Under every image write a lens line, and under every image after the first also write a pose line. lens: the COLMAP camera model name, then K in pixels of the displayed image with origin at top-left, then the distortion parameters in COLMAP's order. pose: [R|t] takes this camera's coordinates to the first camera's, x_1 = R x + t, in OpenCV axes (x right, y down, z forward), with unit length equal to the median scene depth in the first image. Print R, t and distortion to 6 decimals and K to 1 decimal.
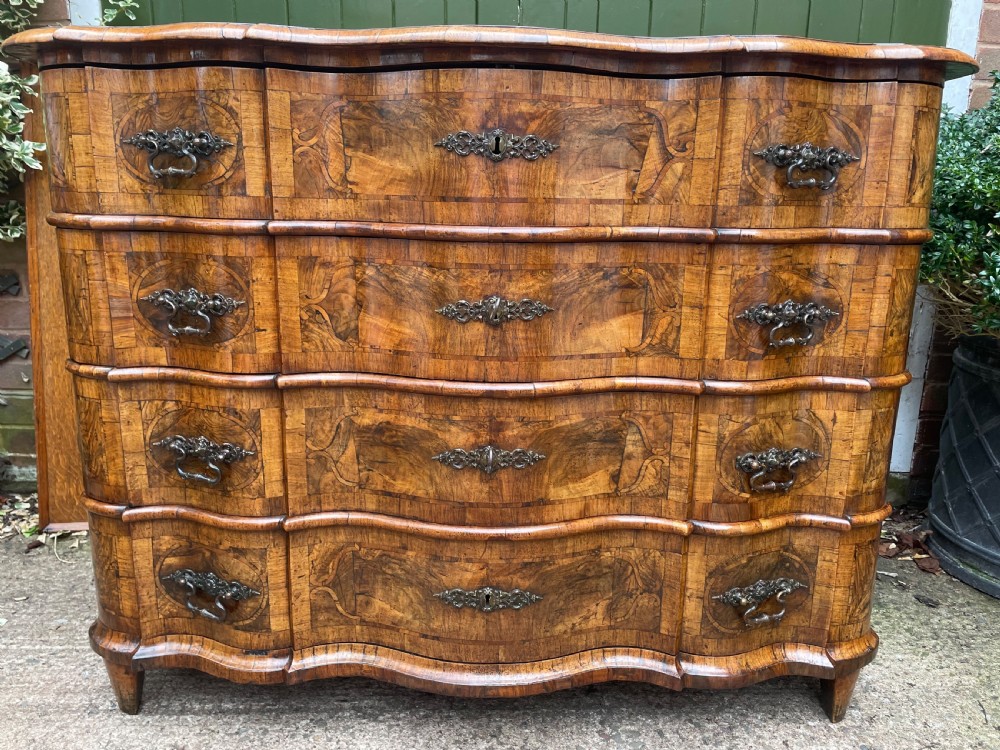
lens RADIAL K [[754.2, 0, 496.2], [0, 754.2, 376.3], [0, 0, 1]] dist [0.092248, -0.127039]
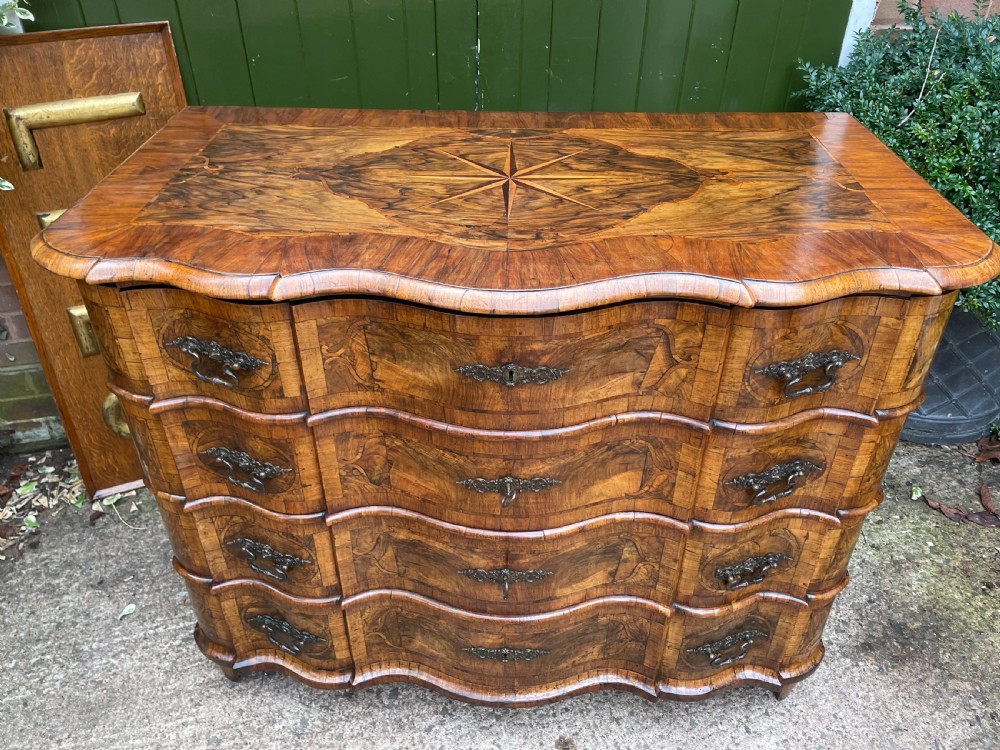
lens RADIAL K [[754.2, 0, 490.8], [0, 754.2, 366.6], [0, 0, 1]] dist [0.092248, -0.127039]
pose [[0.998961, 0.007710, -0.044914, 0.019460], [0.009737, 0.926709, 0.375654, -0.671402], [0.044519, -0.375701, 0.925671, 0.012134]]
